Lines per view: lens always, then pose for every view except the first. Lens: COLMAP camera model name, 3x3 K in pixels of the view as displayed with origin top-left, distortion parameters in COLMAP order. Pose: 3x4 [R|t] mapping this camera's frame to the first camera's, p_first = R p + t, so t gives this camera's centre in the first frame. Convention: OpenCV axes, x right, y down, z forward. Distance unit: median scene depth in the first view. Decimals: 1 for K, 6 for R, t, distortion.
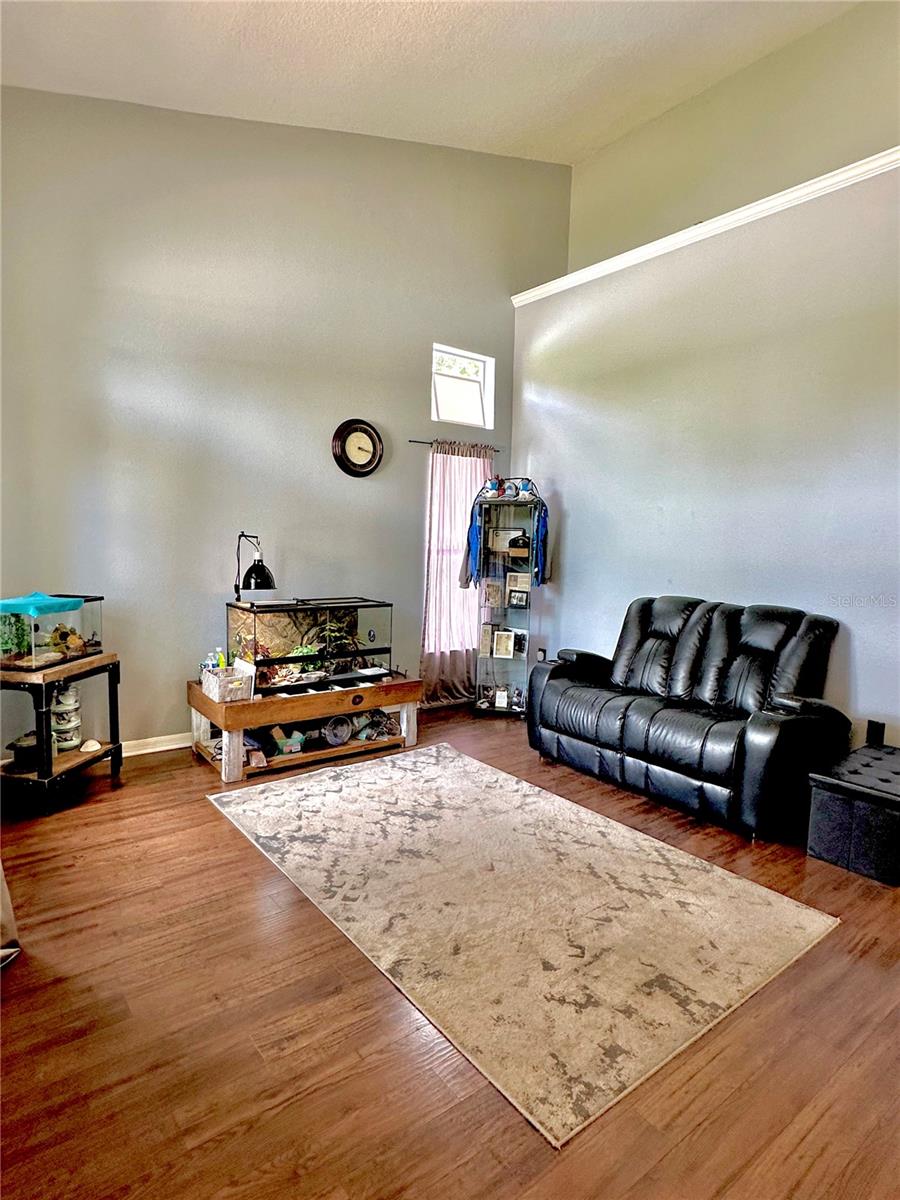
lens RADIAL K [[670.0, 0, 450.0], [0, 670.0, 600.0], [0, 0, 1]] dist [-0.002421, 0.000037]
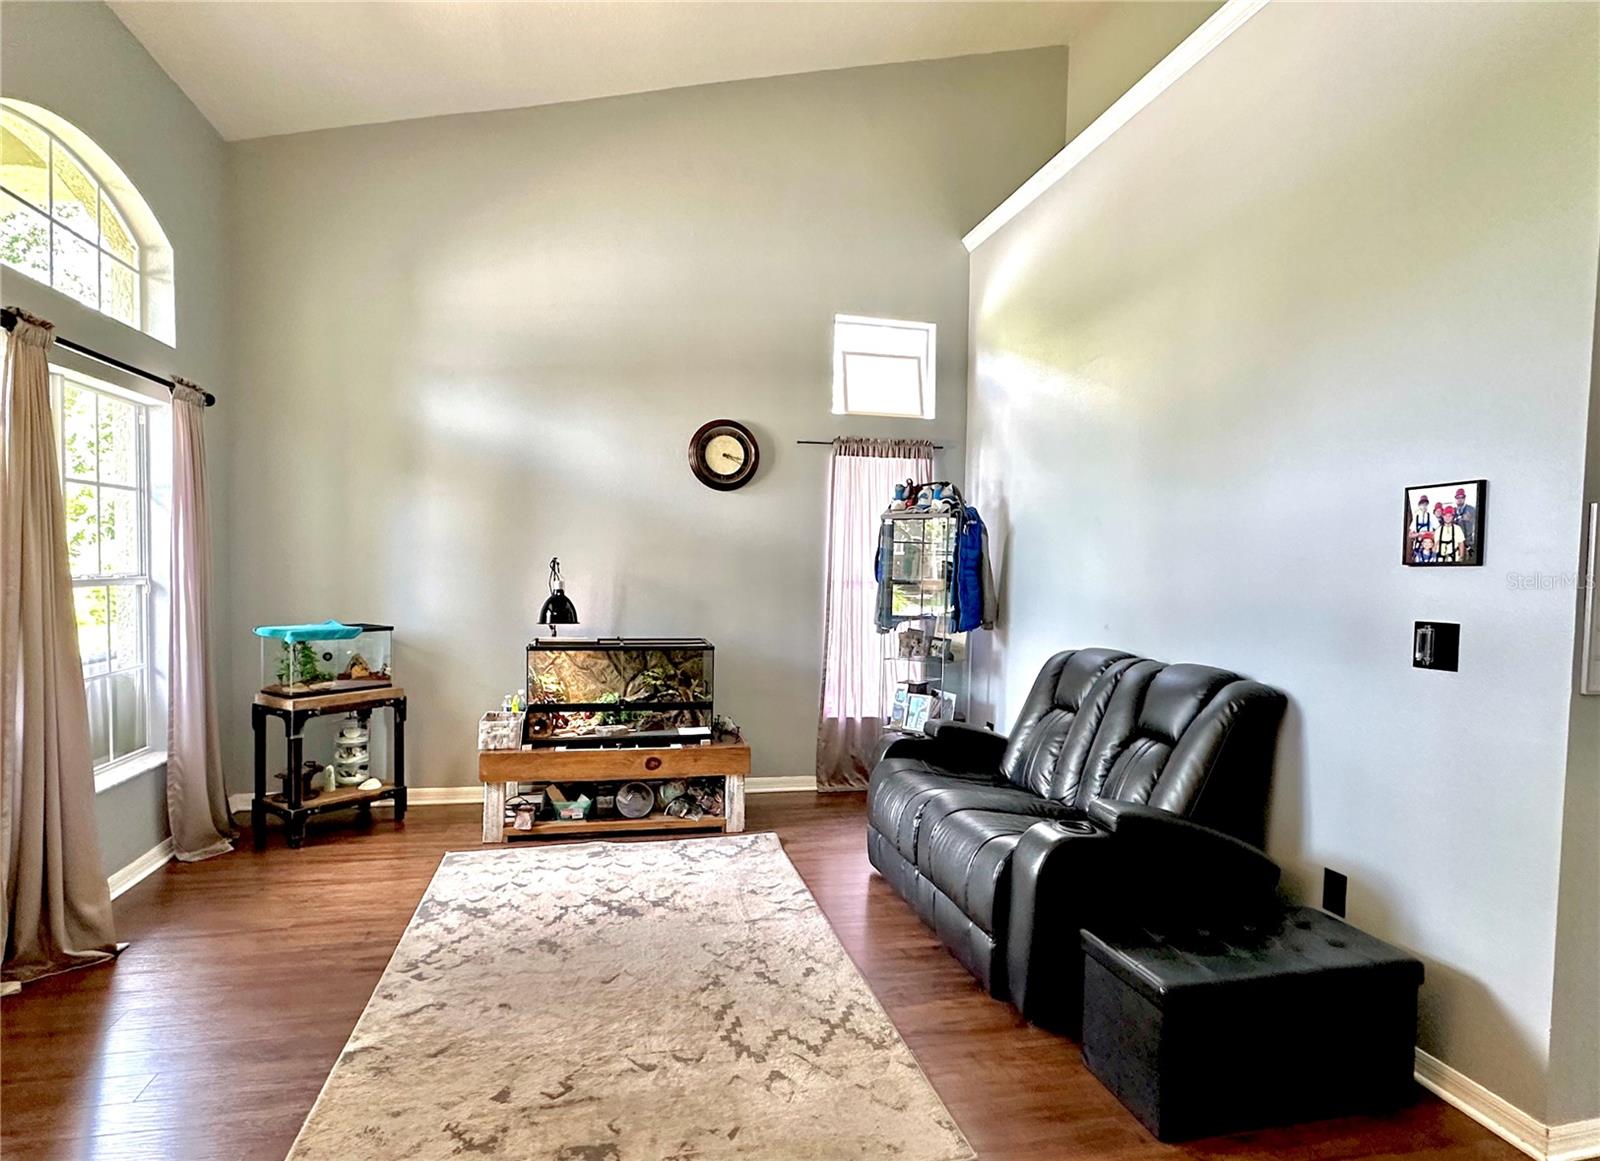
lens RADIAL K [[895.6, 0, 805.3], [0, 895.6, 601.9], [0, 0, 1]] dist [-0.000162, -0.001128]
pose [[0.905241, 0.007705, -0.424828, 0.500261], [-0.035839, 0.997657, -0.058273, 0.011651], [0.423384, 0.067976, 0.903397, 0.093440]]
